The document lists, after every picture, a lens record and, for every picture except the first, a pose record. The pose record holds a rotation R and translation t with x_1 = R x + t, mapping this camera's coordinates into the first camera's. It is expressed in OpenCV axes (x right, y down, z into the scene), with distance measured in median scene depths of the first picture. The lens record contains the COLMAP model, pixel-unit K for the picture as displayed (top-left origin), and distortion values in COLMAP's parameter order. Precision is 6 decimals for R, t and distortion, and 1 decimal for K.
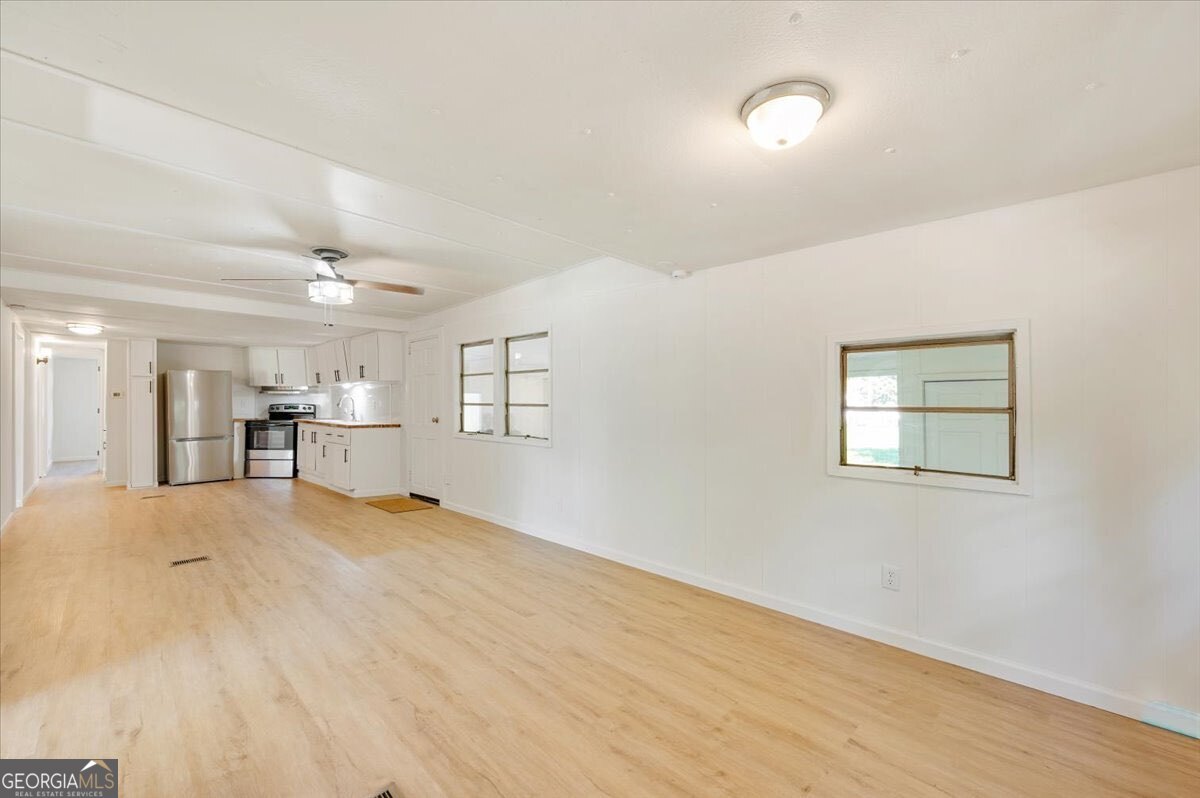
lens RADIAL K [[491.2, 0, 599.2], [0, 491.2, 398.3], [0, 0, 1]] dist [-0.001189, -0.000858]
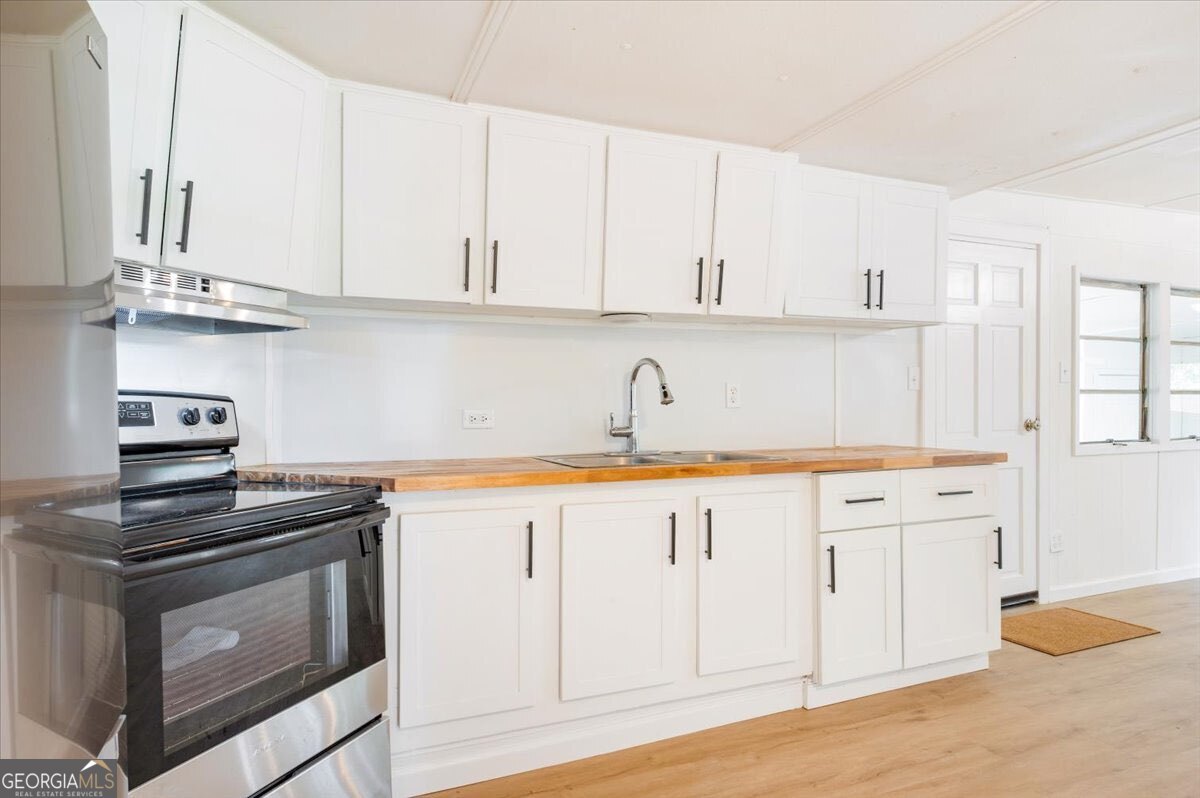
lens RADIAL K [[719.8, 0, 598.7], [0, 719.8, 390.5], [0, 0, 1]] dist [0.001887, 0.000659]
pose [[0.389244, -0.012669, 0.921048, -1.648553], [-0.017606, 0.999620, 0.021190, 0.004504], [-0.920966, -0.024464, 0.388873, 1.603827]]
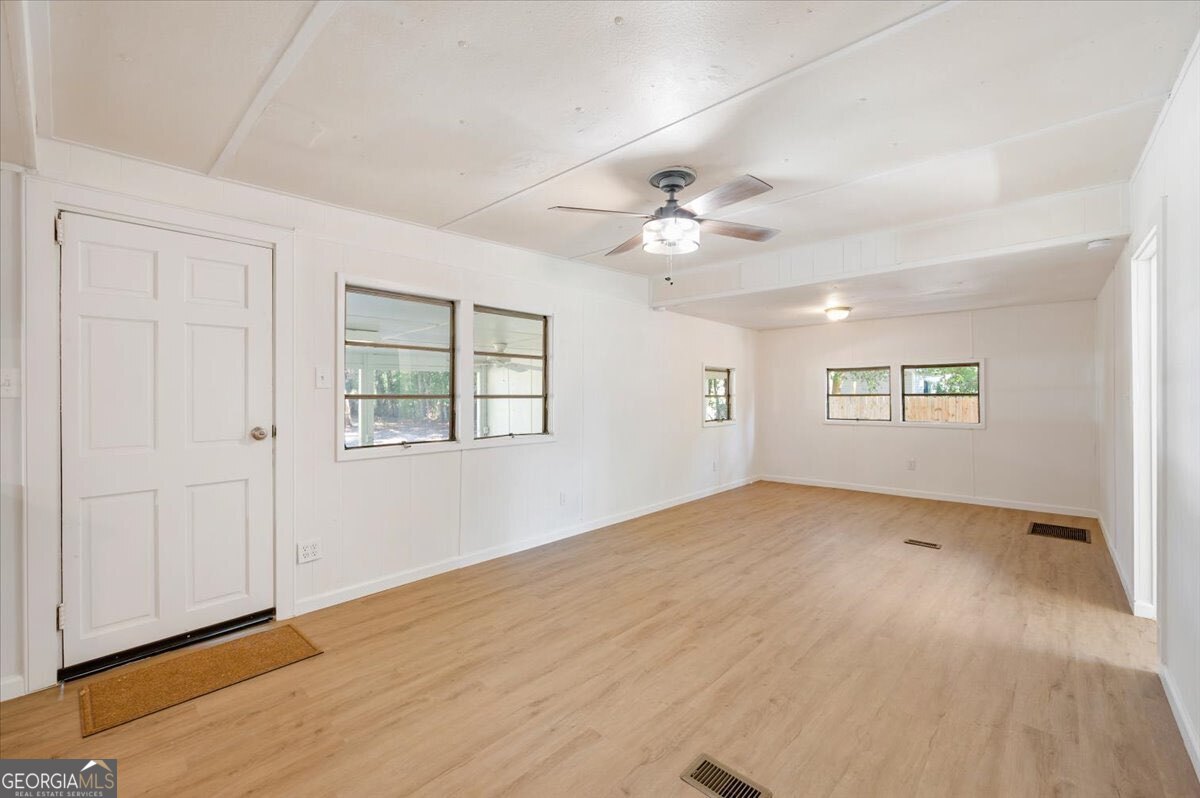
lens RADIAL K [[491.2, 0, 604.6], [0, 491.2, 395.6], [0, 0, 1]] dist [-0.001189, -0.000858]
pose [[-0.027845, -0.010160, 0.999561, -1.233206], [-0.010881, 0.999892, 0.009860, 0.002946], [-0.999553, -0.010601, -0.027952, 1.109013]]
